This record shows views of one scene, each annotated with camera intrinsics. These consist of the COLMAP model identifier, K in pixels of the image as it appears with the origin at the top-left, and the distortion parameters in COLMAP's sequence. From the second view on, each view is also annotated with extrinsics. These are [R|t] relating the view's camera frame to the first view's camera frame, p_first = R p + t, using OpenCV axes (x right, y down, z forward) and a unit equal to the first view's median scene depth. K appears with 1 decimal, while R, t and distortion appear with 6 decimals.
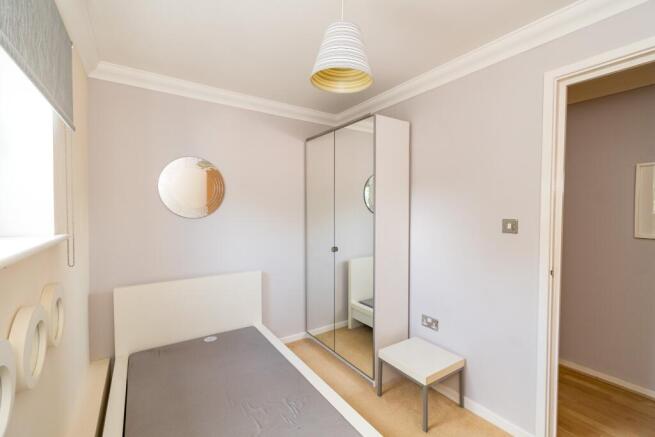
lens RADIAL K [[287.7, 0, 327.5], [0, 287.7, 218.5], [0, 0, 1]] dist [0.002610, -0.000323]
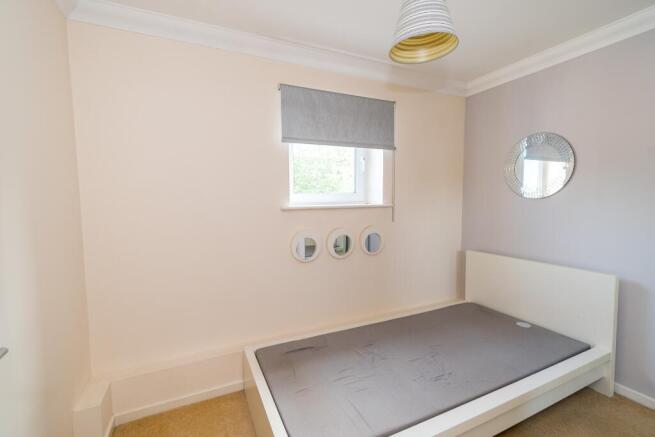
lens RADIAL K [[287.7, 0, 327.5], [0, 287.7, 218.5], [0, 0, 1]] dist [0.002610, -0.000323]
pose [[-0.146423, 0.073525, -0.986486, 0.614379], [-0.002660, 0.997201, 0.074718, -0.006385], [0.989219, 0.013565, -0.145817, 0.483734]]
